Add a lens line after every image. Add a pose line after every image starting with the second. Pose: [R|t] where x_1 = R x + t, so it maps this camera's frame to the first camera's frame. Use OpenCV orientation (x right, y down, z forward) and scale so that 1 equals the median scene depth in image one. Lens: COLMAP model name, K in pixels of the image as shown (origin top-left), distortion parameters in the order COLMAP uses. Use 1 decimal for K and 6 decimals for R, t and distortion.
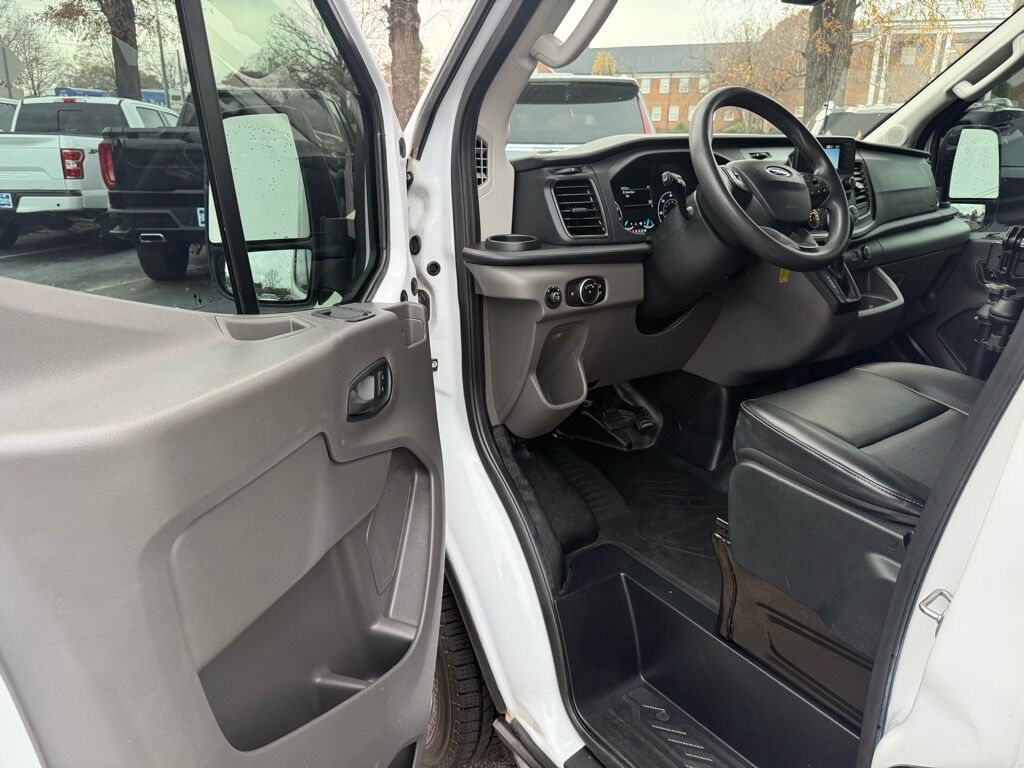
lens RADIAL K [[722.5, 0, 512.0], [0, 722.5, 384.0], [0, 0, 1]] dist [0.066694, -0.075990]
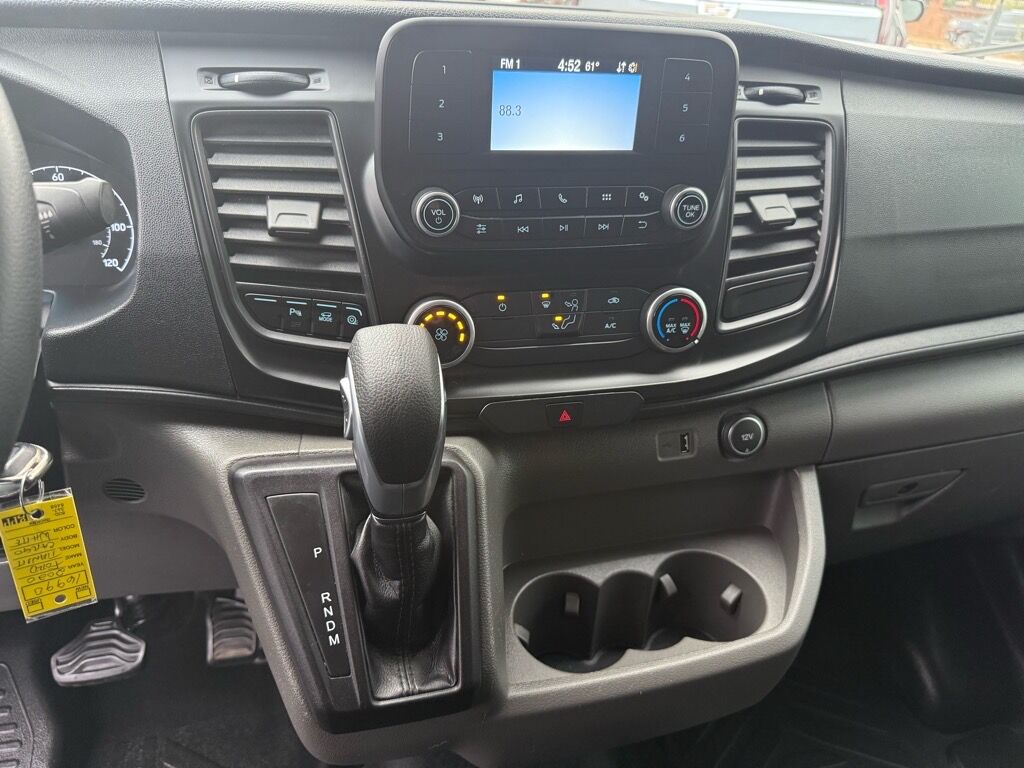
lens RADIAL K [[716.8, 0, 511.8], [0, 716.8, 390.0], [0, 0, 1]] dist [0.142586, -0.305542]
pose [[0.924388, 0.230653, -0.303820, 0.620082], [-0.171857, 0.962887, 0.208118, -0.313277], [0.340547, -0.140169, 0.929721, 0.881372]]
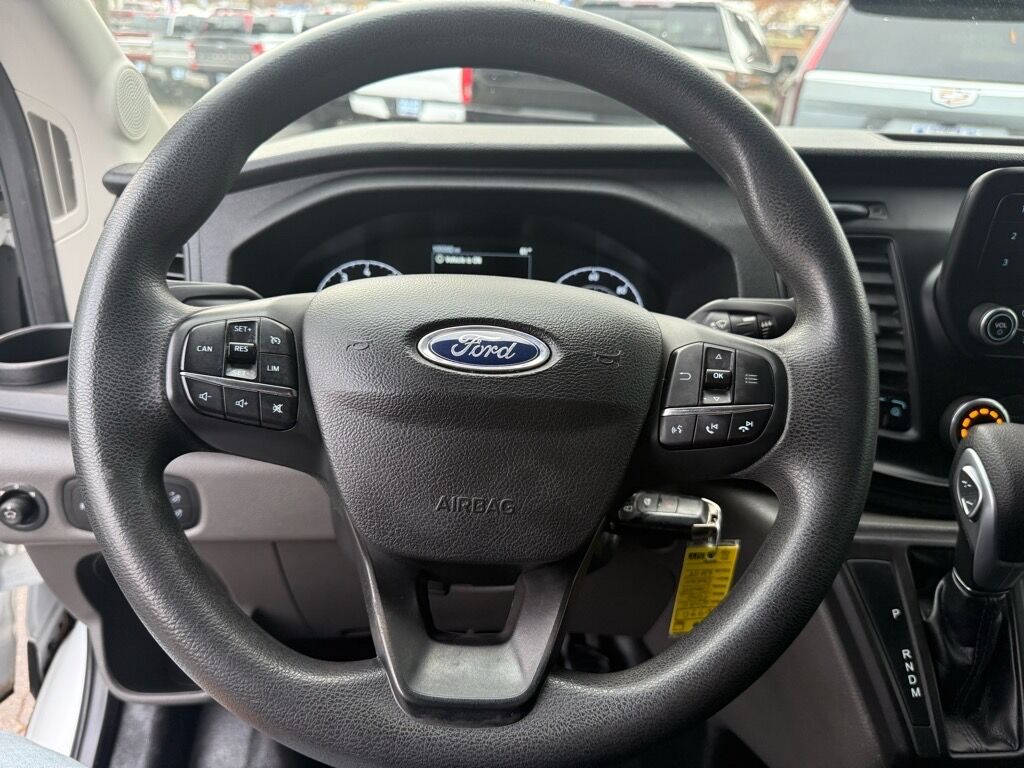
lens RADIAL K [[743.7, 0, 499.6], [0, 743.7, 383.4], [0, 0, 1]] dist [-0.026857, 0.002136]
pose [[0.818801, 0.254122, -0.514770, 0.472270], [-0.202399, 0.966898, 0.155382, -0.295409], [0.537215, -0.023038, 0.843130, 0.732435]]
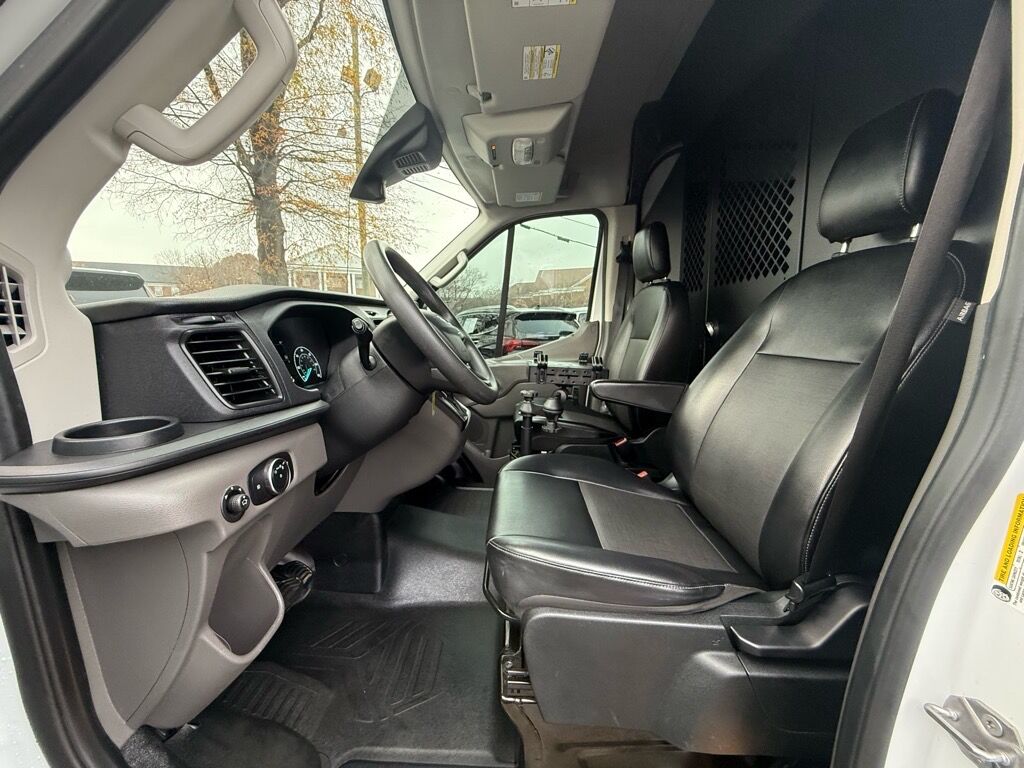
lens RADIAL K [[409.2, 0, 508.2], [0, 409.2, 383.2], [0, 0, 1]] dist [0.001356, 0.000168]
pose [[0.612303, -0.125130, 0.780659, -0.060300], [0.264167, 0.963029, -0.052835, -0.130002], [-0.745185, 0.238576, 0.622720, 0.528816]]
